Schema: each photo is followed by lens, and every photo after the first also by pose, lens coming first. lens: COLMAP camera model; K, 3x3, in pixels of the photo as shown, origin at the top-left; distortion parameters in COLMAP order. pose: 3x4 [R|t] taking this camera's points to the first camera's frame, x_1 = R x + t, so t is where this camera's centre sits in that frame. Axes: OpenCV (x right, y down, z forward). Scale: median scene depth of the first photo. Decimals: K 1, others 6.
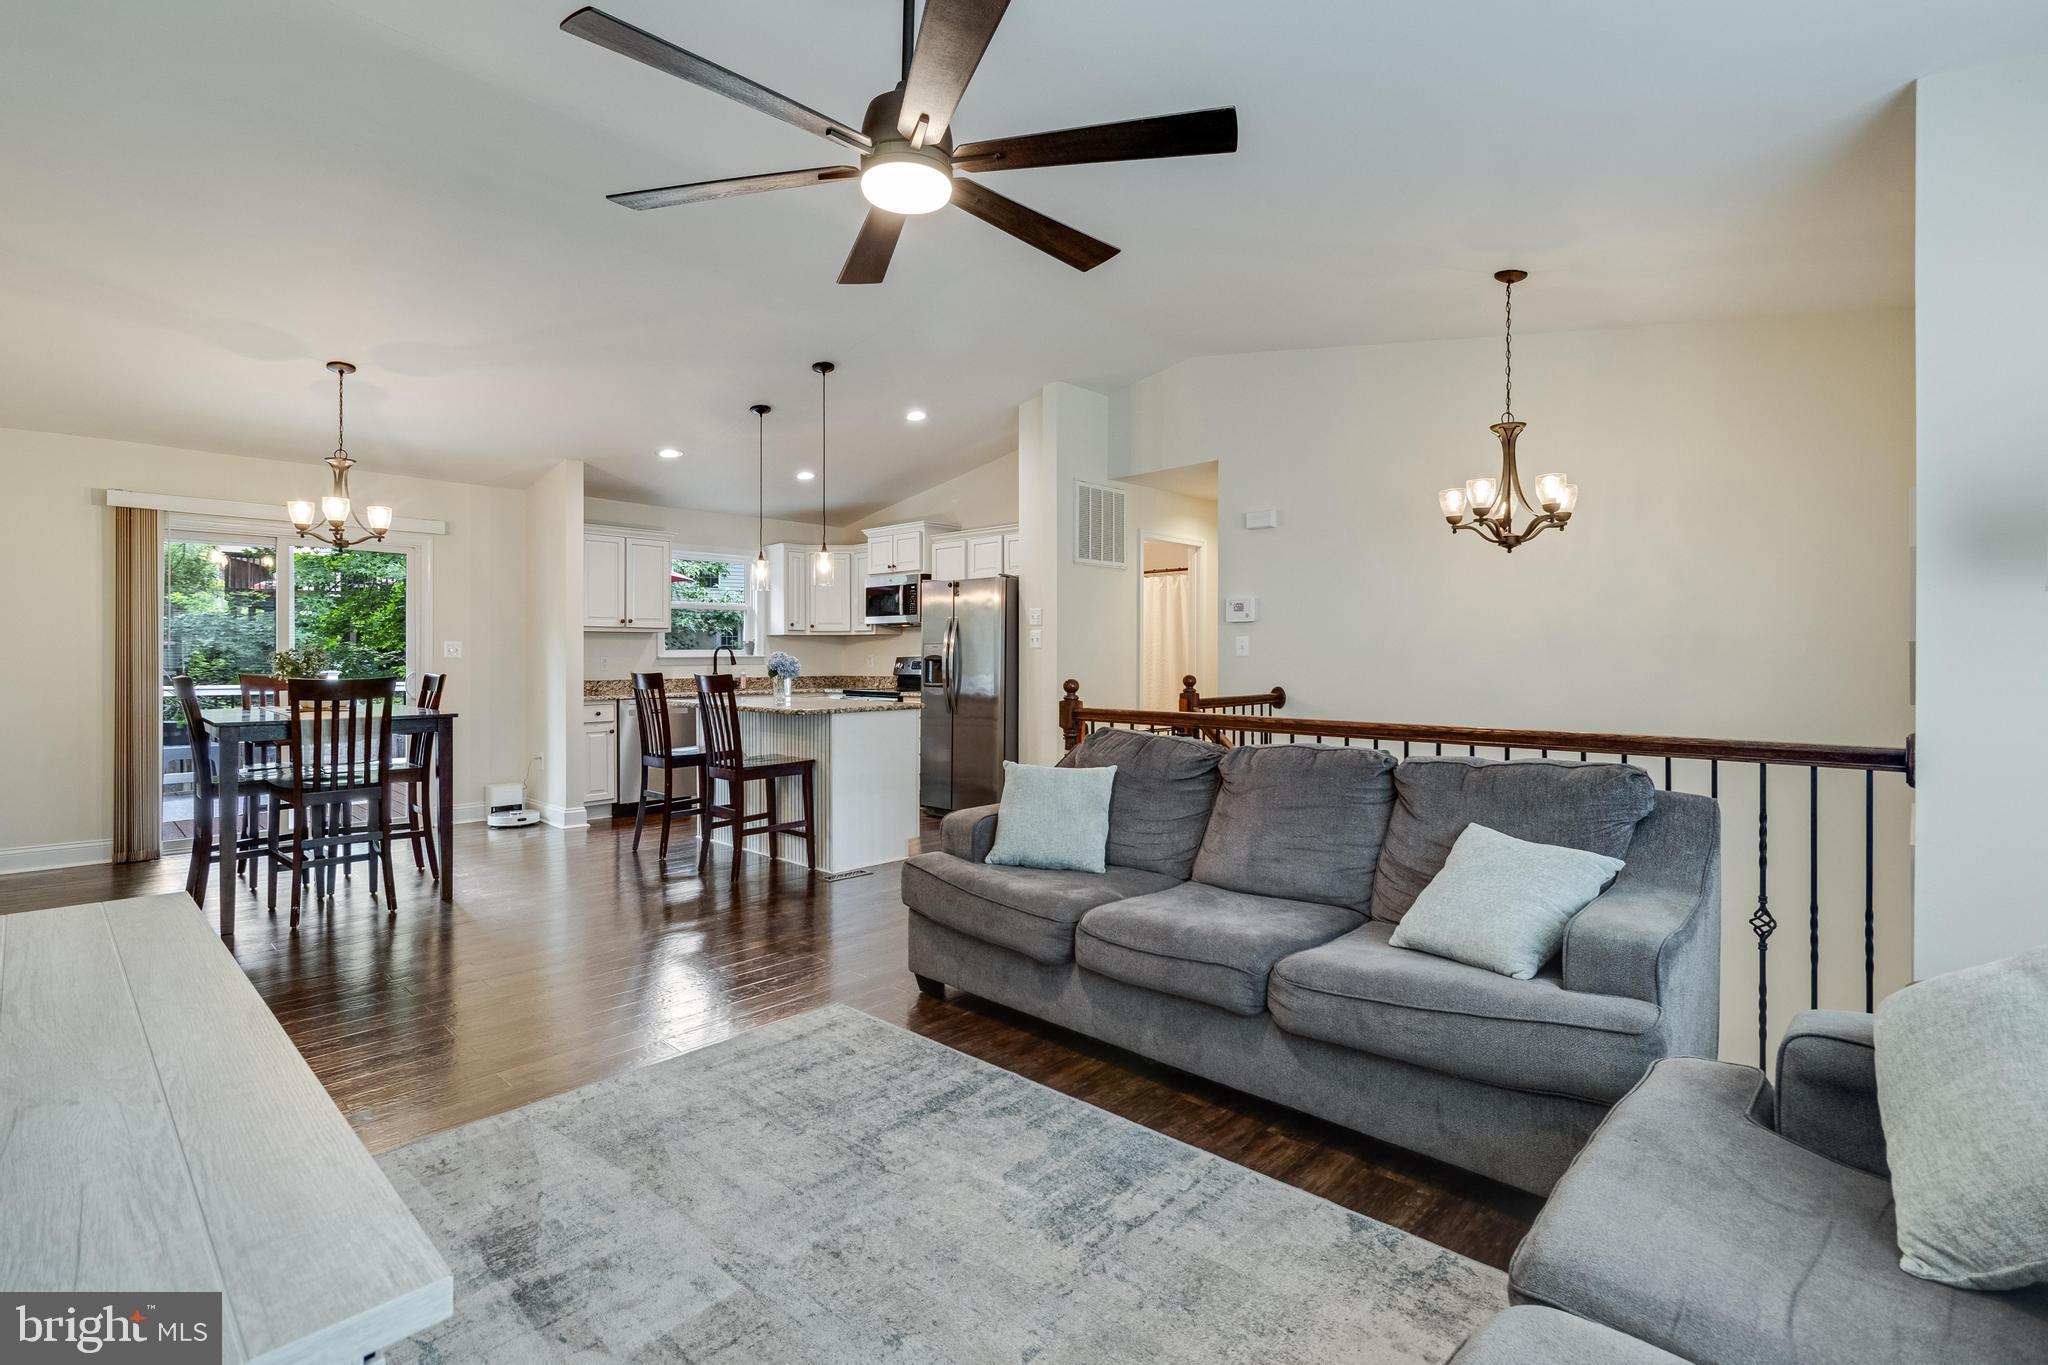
lens RADIAL K [[942.2, 0, 1025.8], [0, 942.2, 653.5], [0, 0, 1]] dist [0.007325, -0.002797]
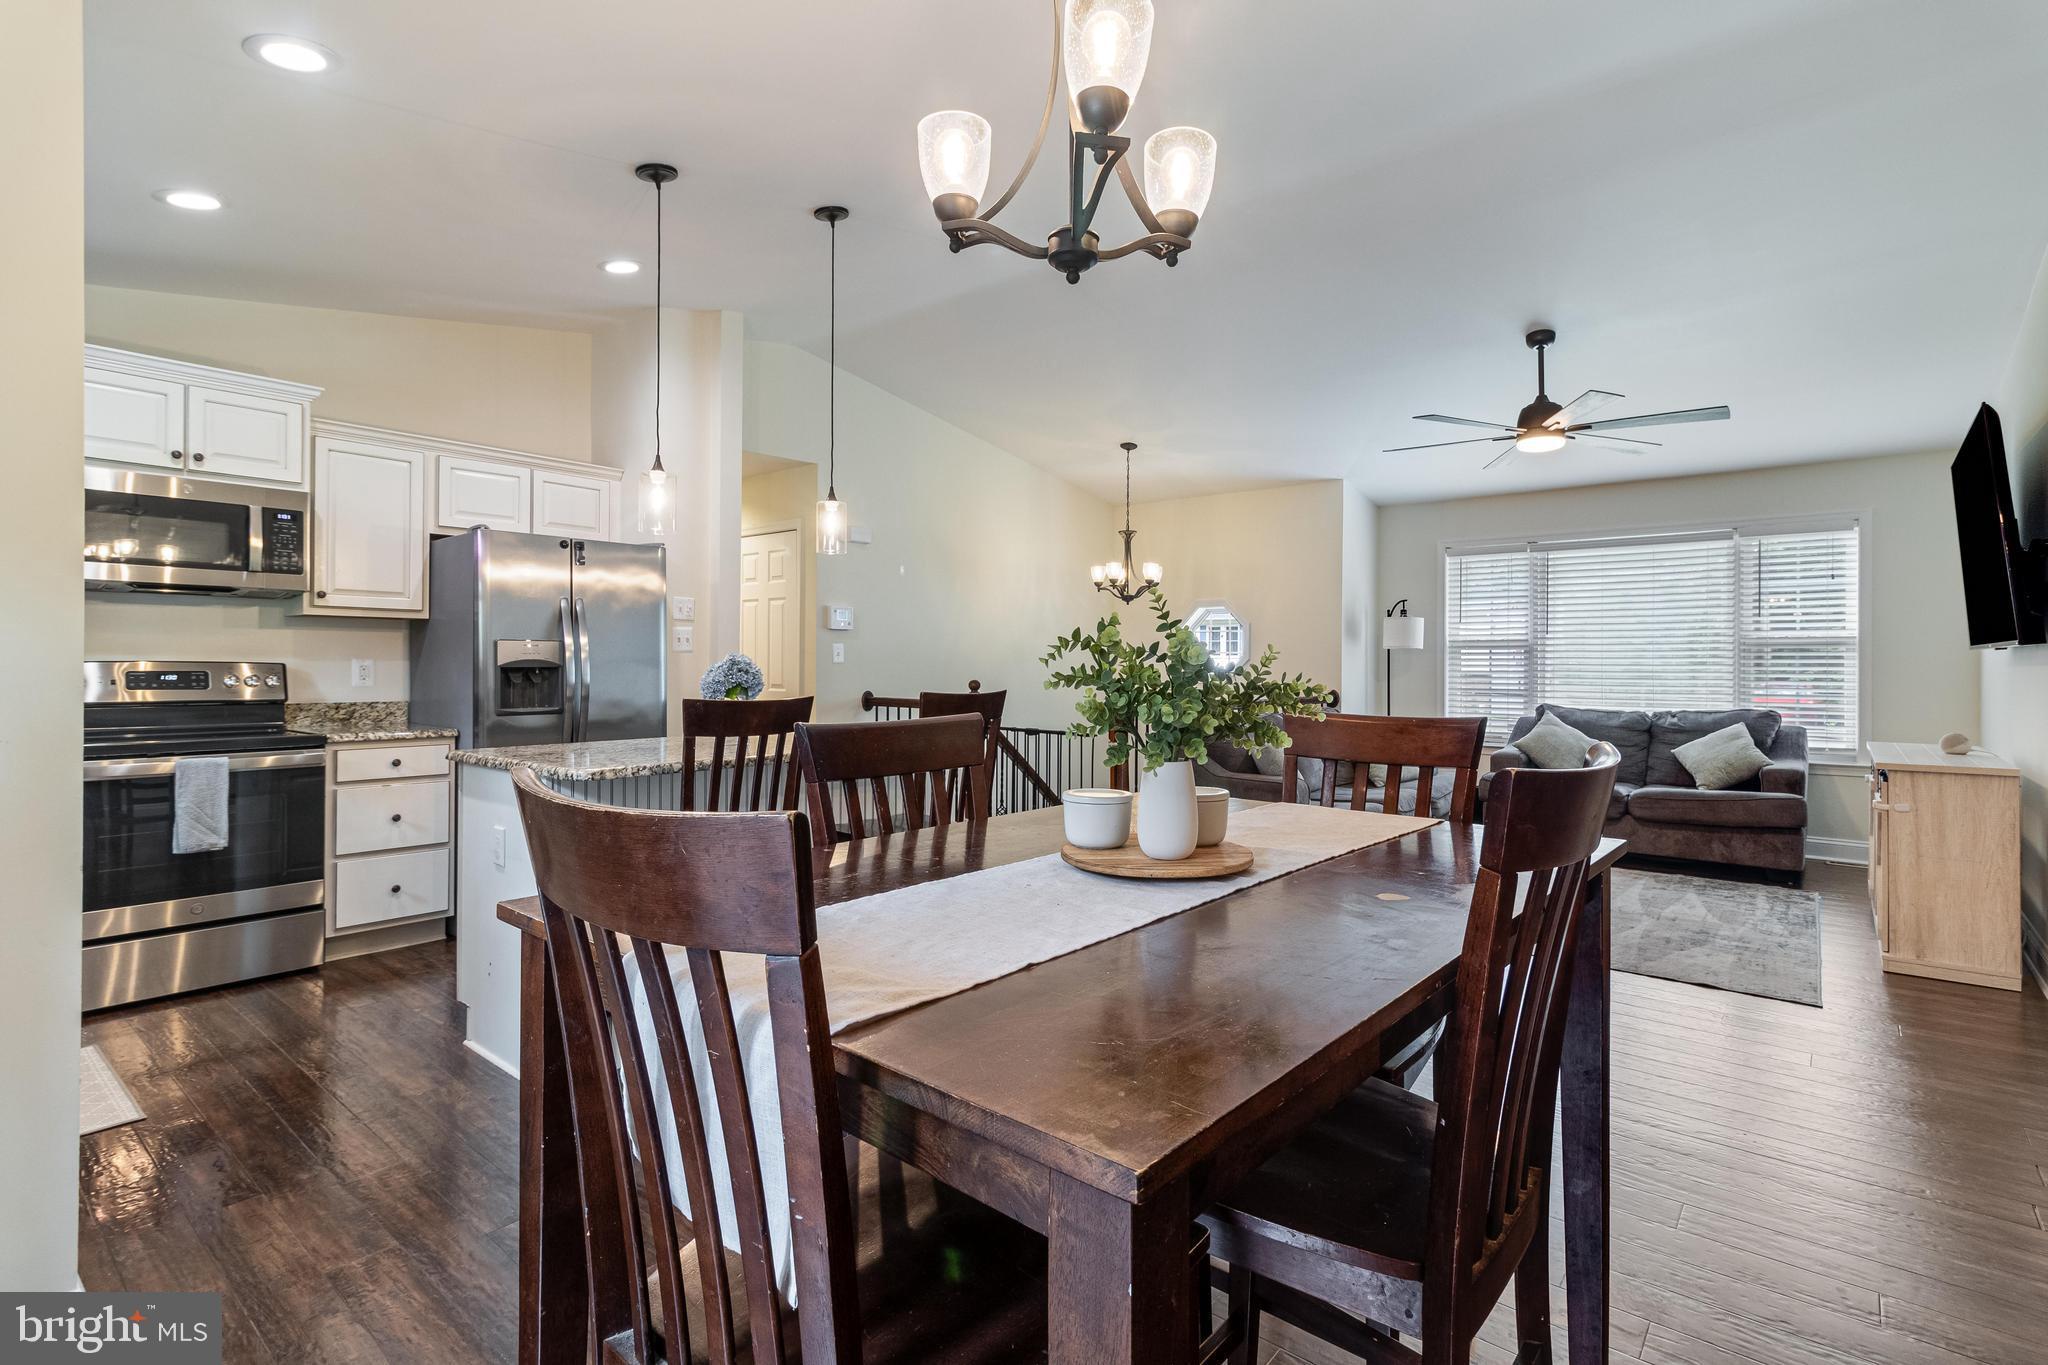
lens RADIAL K [[963.9, 0, 1031.9], [0, 963.9, 666.4], [0, 0, 1]] dist [0.007726, 0.000781]
pose [[-0.061376, -0.000863, 0.998114, -0.899320], [-0.004722, 0.999989, 0.000574, 0.005158], [-0.998104, -0.004678, -0.061380, 0.922099]]
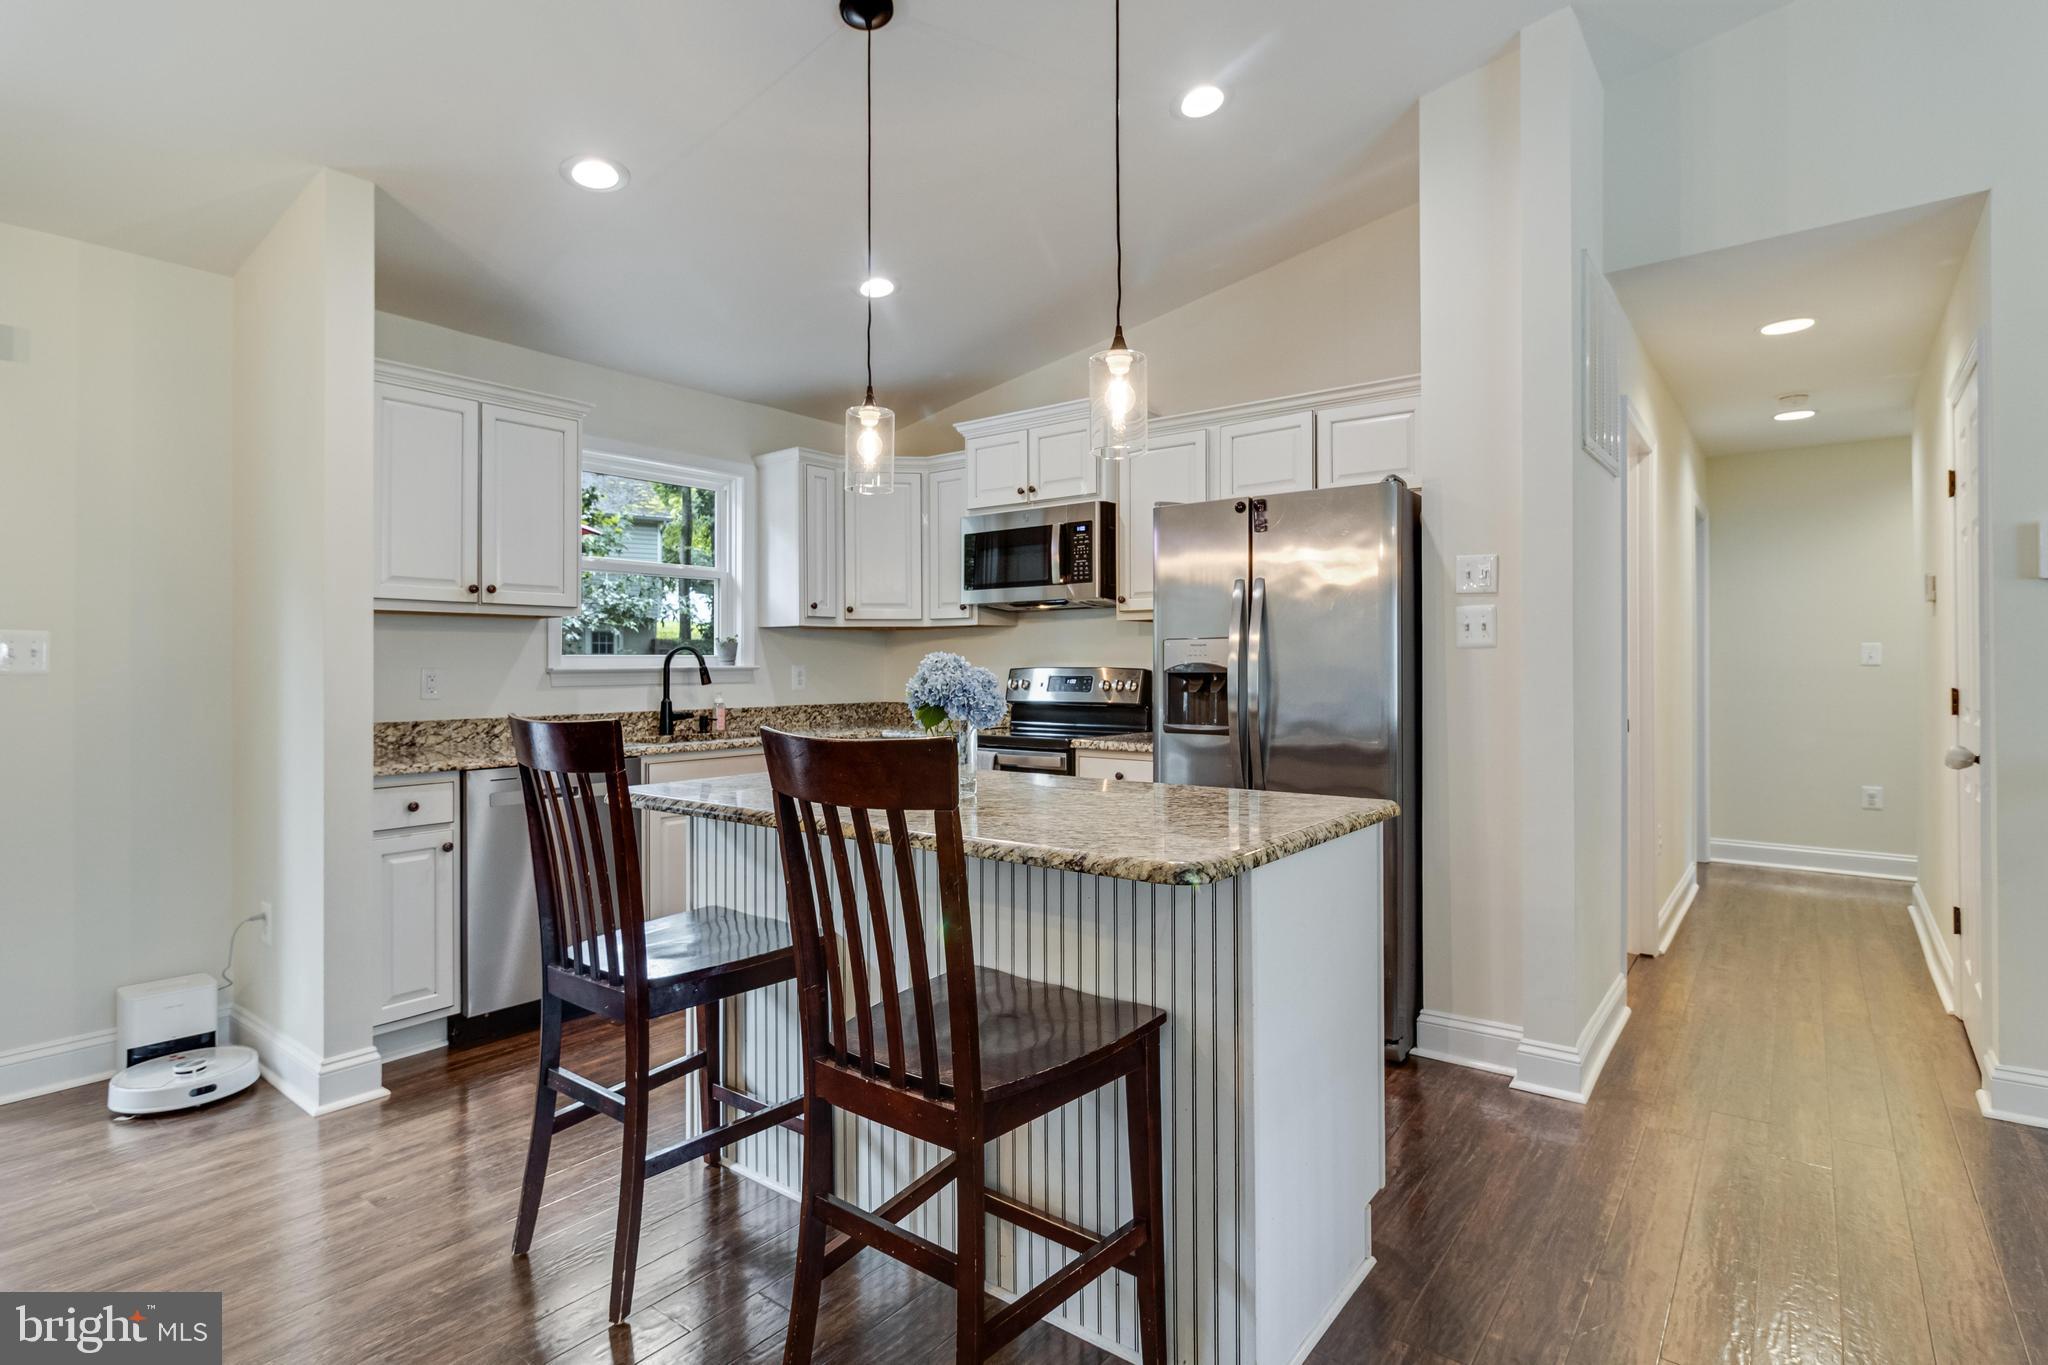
lens RADIAL K [[1012.0, 0, 1023.6], [0, 1012.0, 657.5], [0, 0, 1]] dist [-0.002799, 0.002230]
pose [[0.994566, -0.001555, 0.104094, -0.291518], [0.002366, 0.999968, -0.007667, 0.003036], [-0.104079, 0.007872, 0.994538, 0.664099]]
